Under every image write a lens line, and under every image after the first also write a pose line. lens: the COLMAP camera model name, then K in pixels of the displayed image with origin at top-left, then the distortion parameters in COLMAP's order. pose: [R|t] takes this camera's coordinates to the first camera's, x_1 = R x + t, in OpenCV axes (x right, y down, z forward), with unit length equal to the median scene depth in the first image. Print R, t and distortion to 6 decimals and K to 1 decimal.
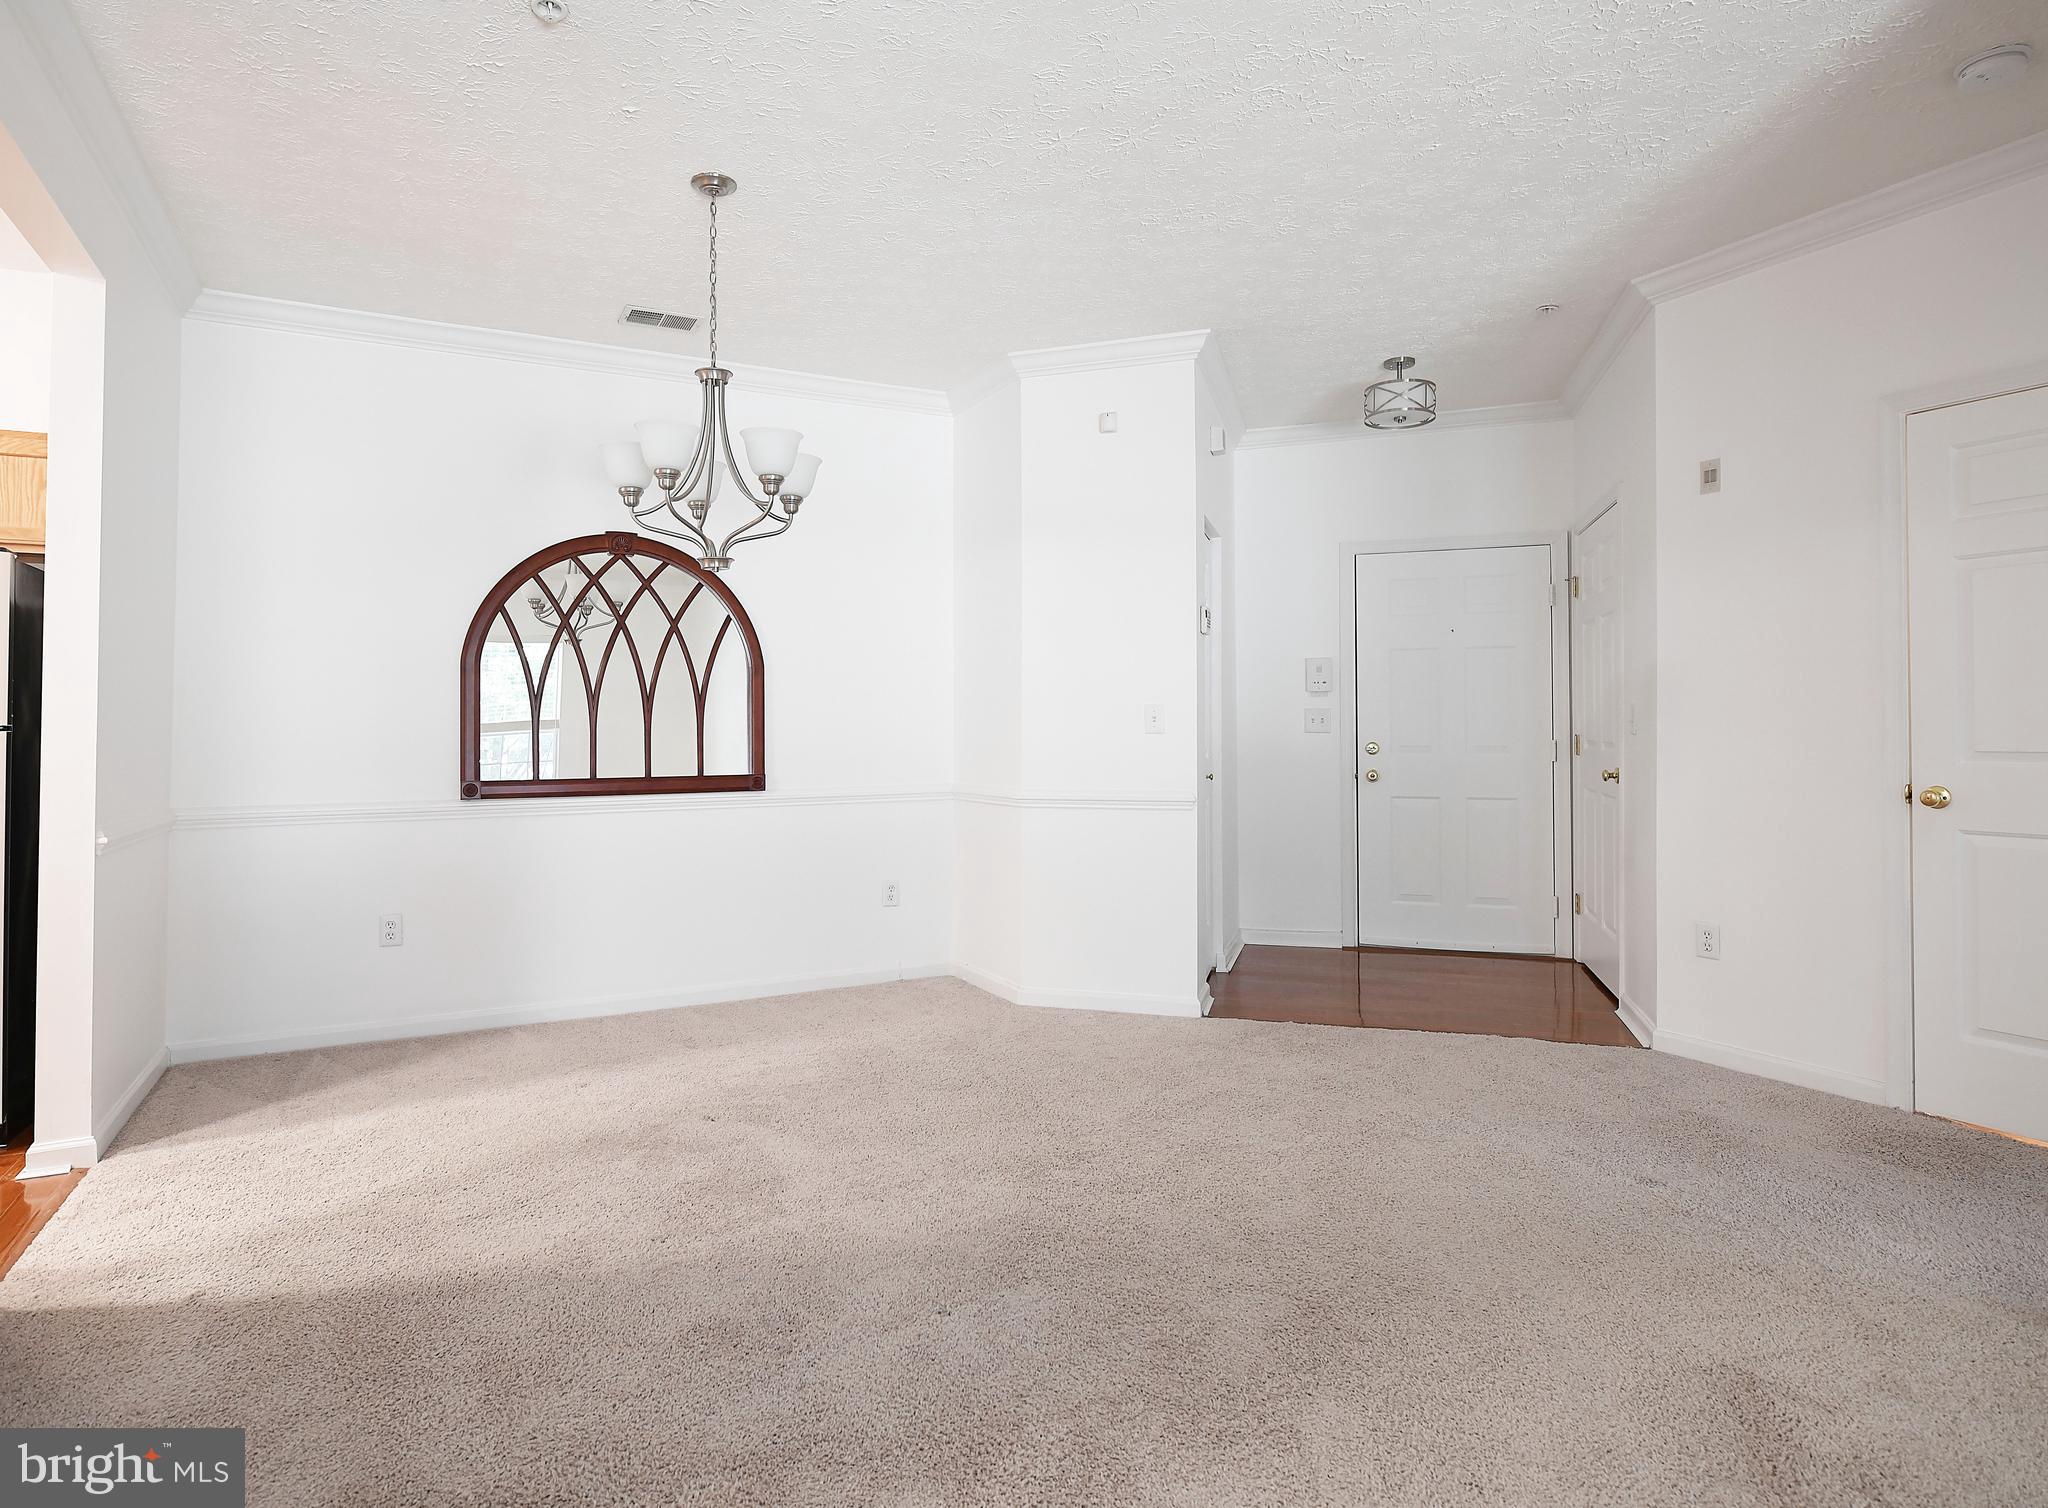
lens RADIAL K [[1151.2, 0, 975.8], [0, 1151.2, 711.8], [0, 0, 1]] dist [-0.001175, -0.001583]
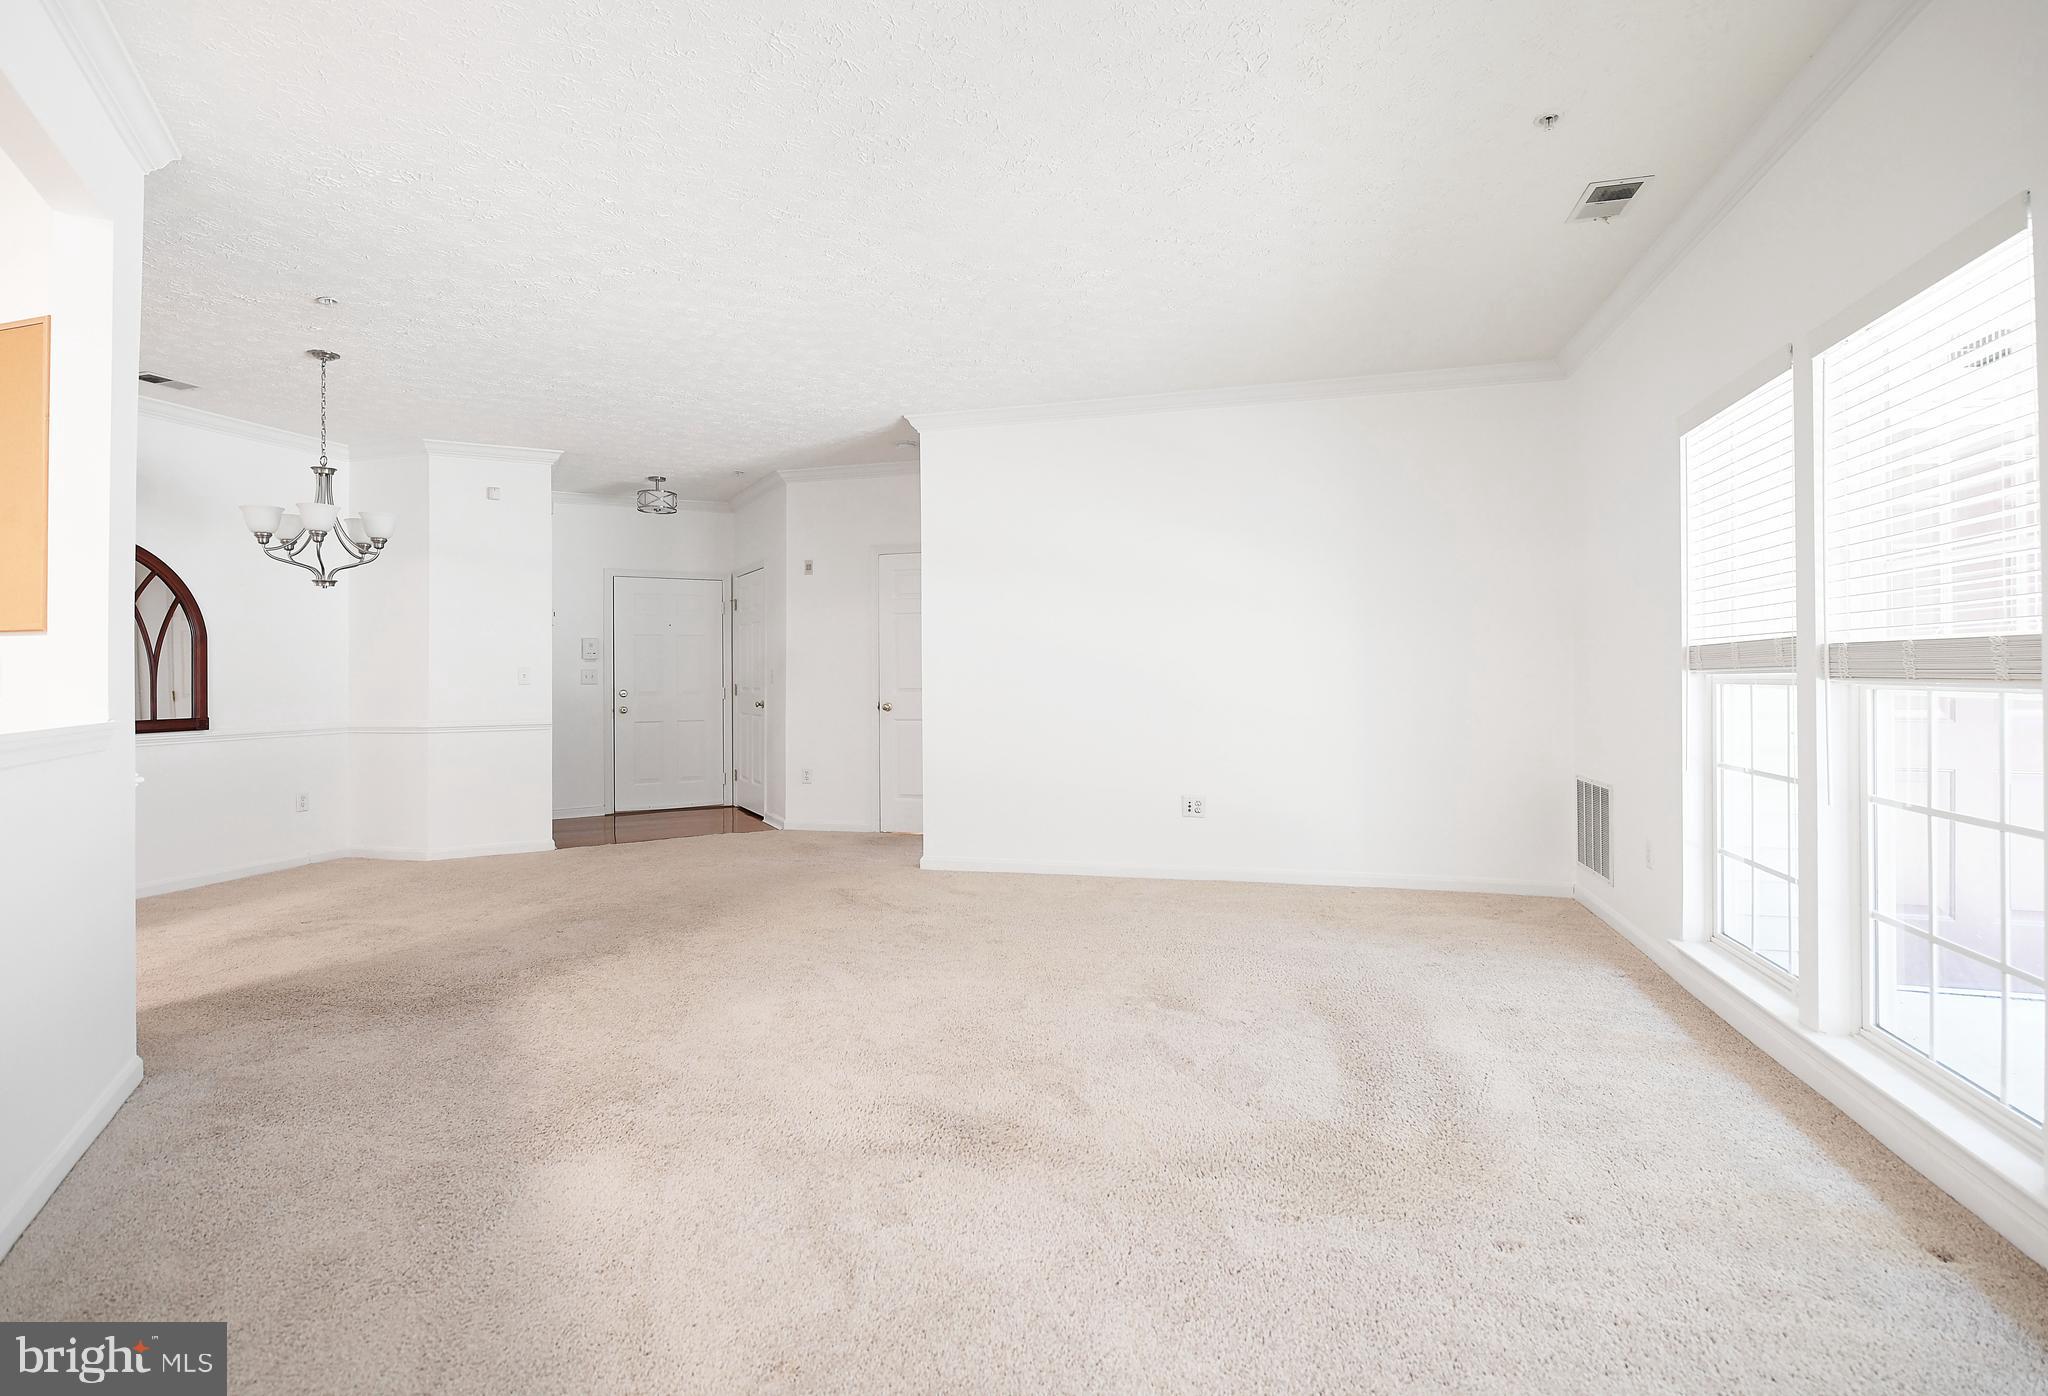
lens RADIAL K [[981.1, 0, 1012.3], [0, 981.1, 677.4], [0, 0, 1]] dist [-0.003824, -0.000477]
pose [[0.673149, -0.001479, 0.739506, -0.405766], [-0.005179, 0.999964, 0.006715, -0.005027], [-0.739489, -0.008350, 0.673117, -0.463211]]
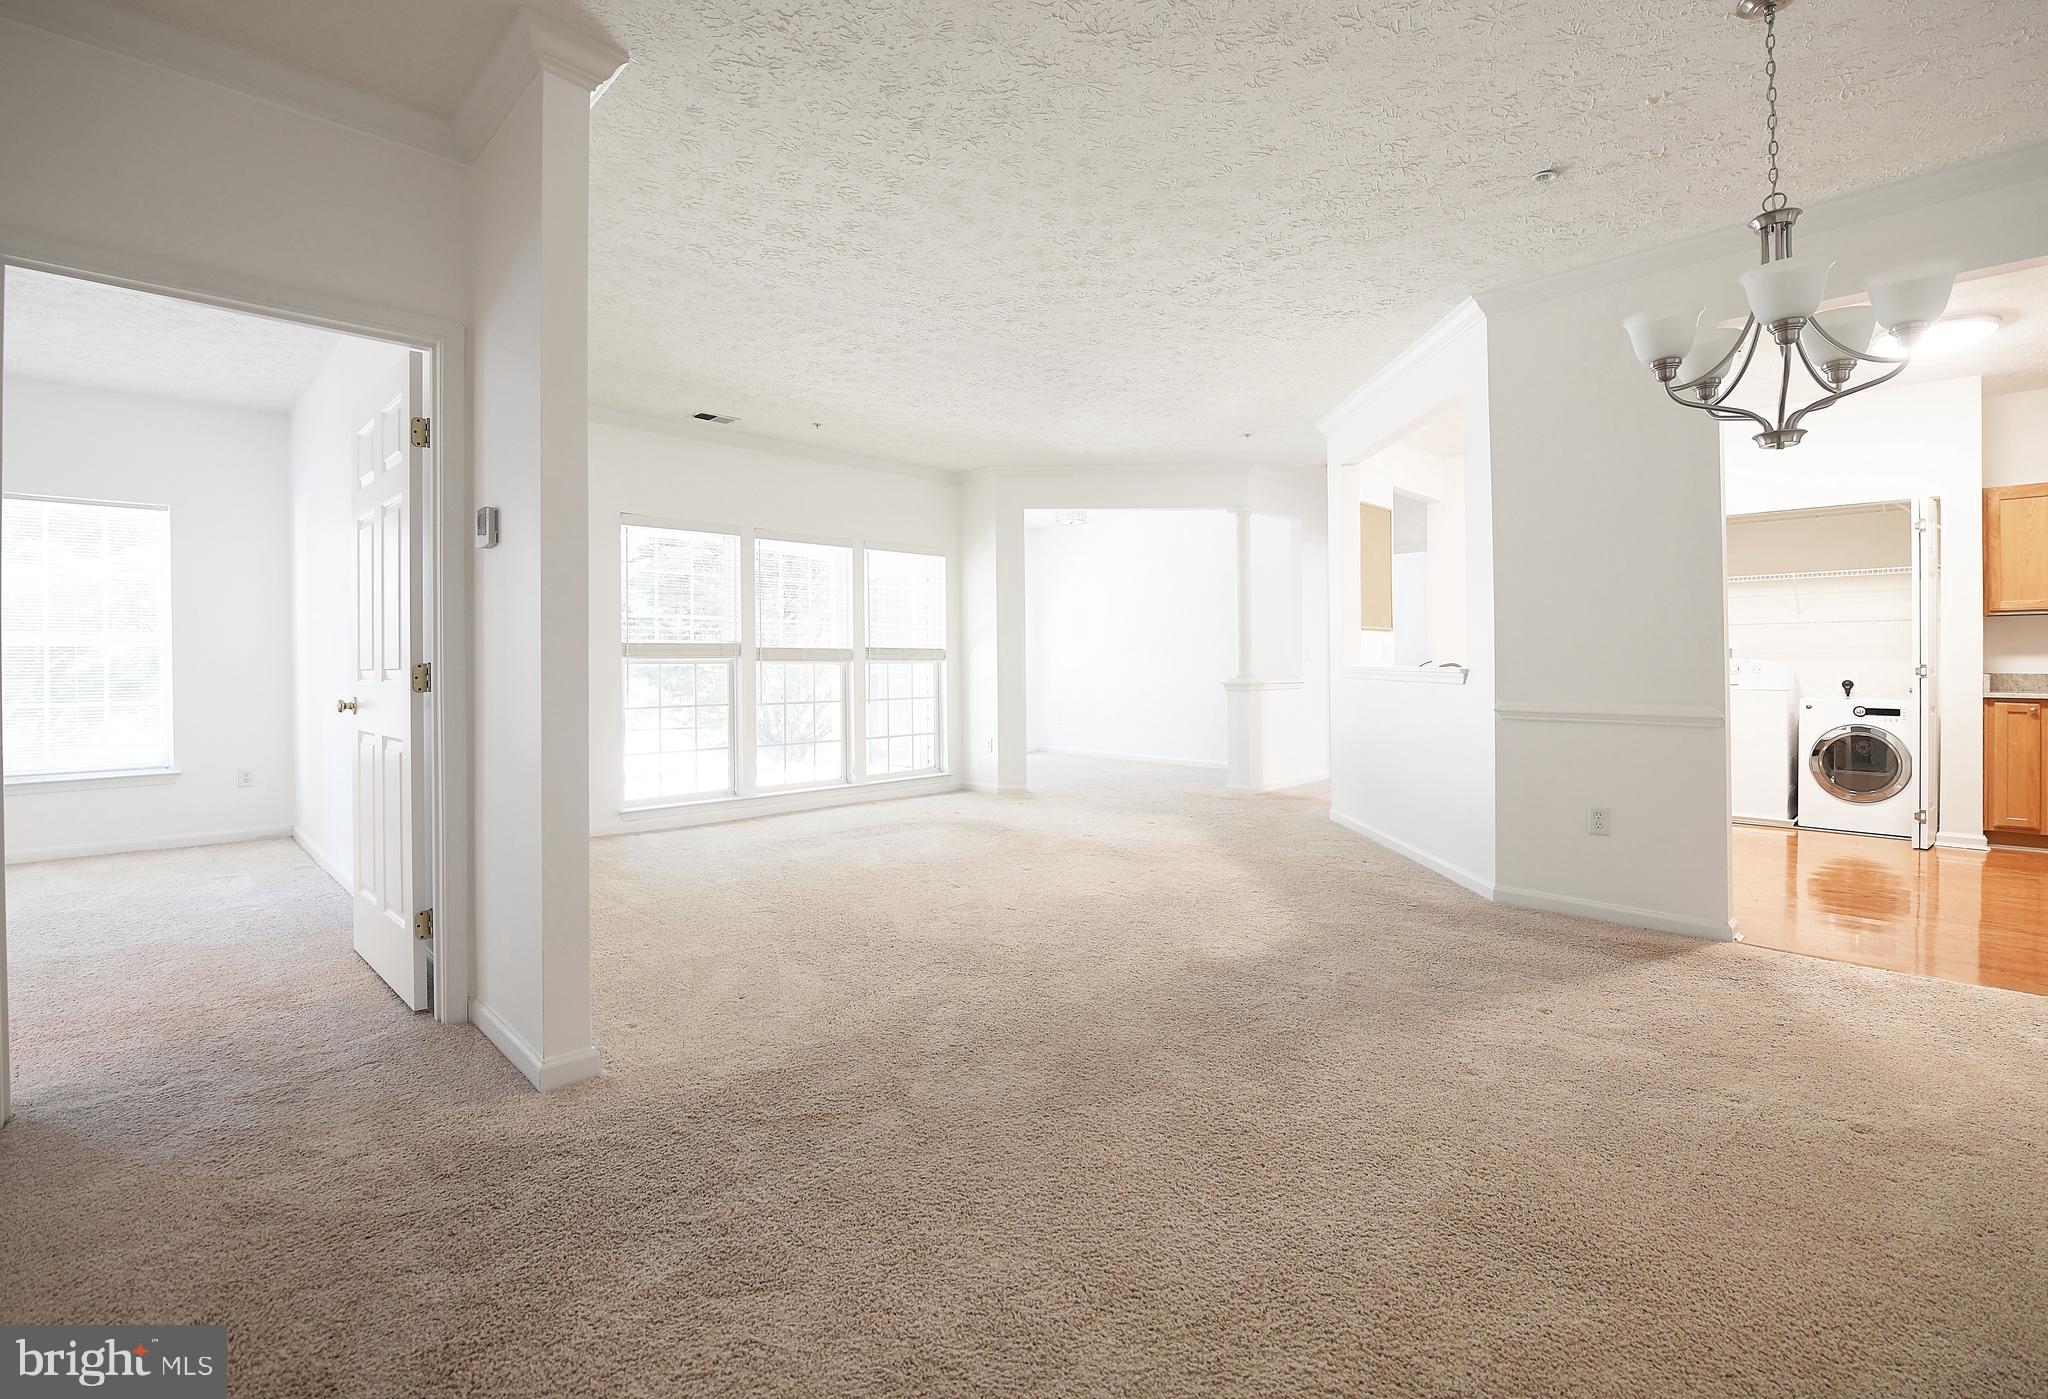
lens RADIAL K [[930.0, 0, 1003.7], [0, 930.0, 663.9], [0, 0, 1]] dist [-0.015893, -0.000760]
pose [[-0.954764, 0.010884, -0.297165, 0.357647], [0.015451, 0.999796, -0.013024, 0.025516], [0.296963, -0.017026, -0.954737, 0.995143]]
